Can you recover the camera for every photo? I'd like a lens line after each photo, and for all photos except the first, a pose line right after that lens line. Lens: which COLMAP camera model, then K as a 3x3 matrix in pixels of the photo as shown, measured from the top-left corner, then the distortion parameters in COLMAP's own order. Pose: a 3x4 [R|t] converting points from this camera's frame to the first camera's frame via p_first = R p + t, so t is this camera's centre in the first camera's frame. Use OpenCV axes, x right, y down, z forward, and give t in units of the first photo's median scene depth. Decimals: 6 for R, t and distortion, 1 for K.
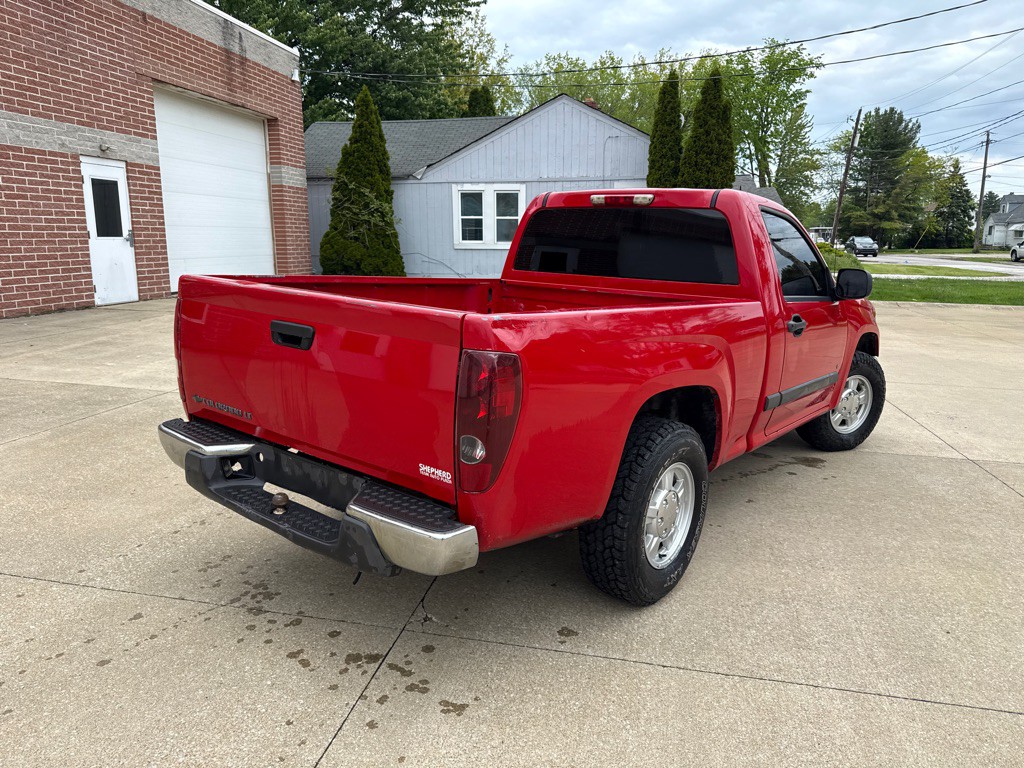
lens RADIAL K [[718.1, 0, 530.9], [0, 718.1, 392.6], [0, 0, 1]] dist [0.041419, -0.057141]
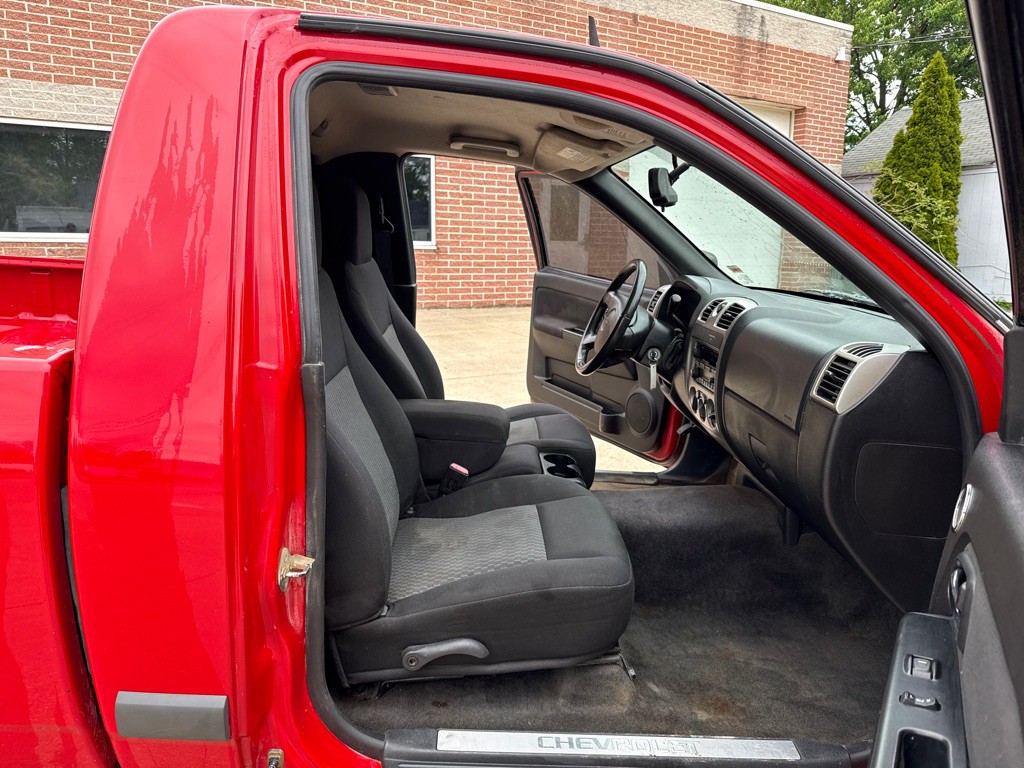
lens RADIAL K [[718.1, 0, 506.4], [0, 718.1, 386.6], [0, 0, 1]] dist [0.041419, -0.057141]
pose [[0.629998, 0.151608, -0.761655, 0.206660], [-0.172801, 0.983538, 0.052843, -0.051488], [0.757128, 0.098323, 0.645825, 0.307460]]
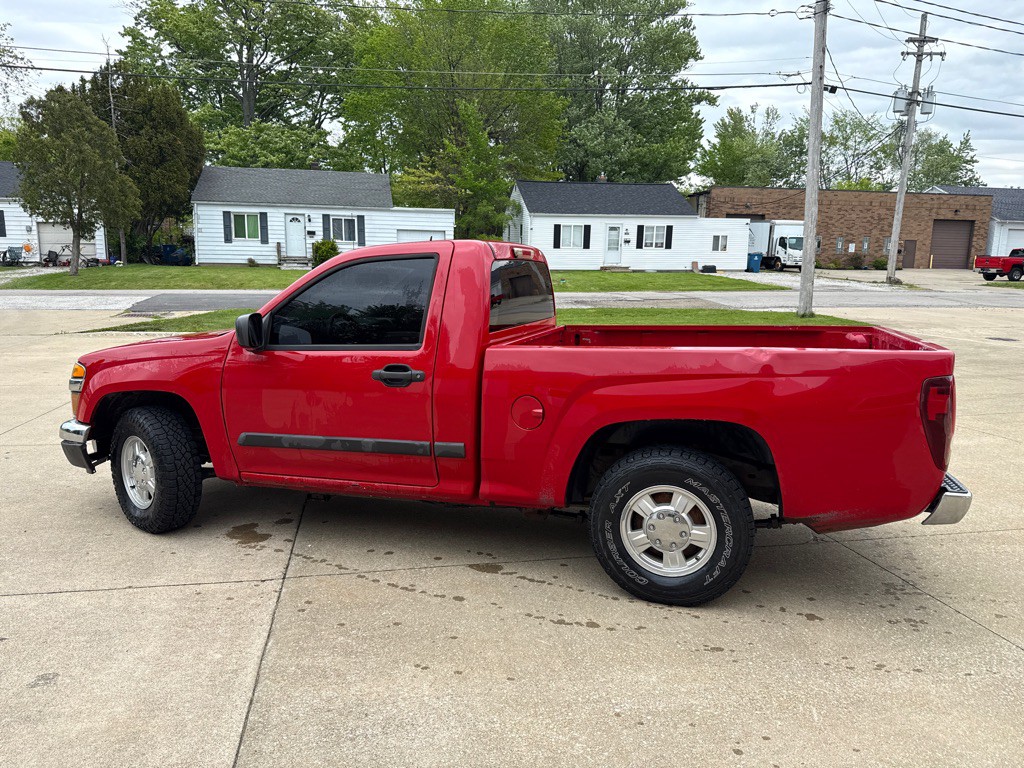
lens RADIAL K [[718.1, 0, 499.5], [0, 718.1, 389.7], [0, 0, 1]] dist [0.041419, -0.057141]
pose [[-0.341834, -0.193863, 0.919547, -0.320077], [0.178106, 0.947392, 0.265943, -0.130612], [-0.922729, 0.254685, -0.289322, 0.499384]]
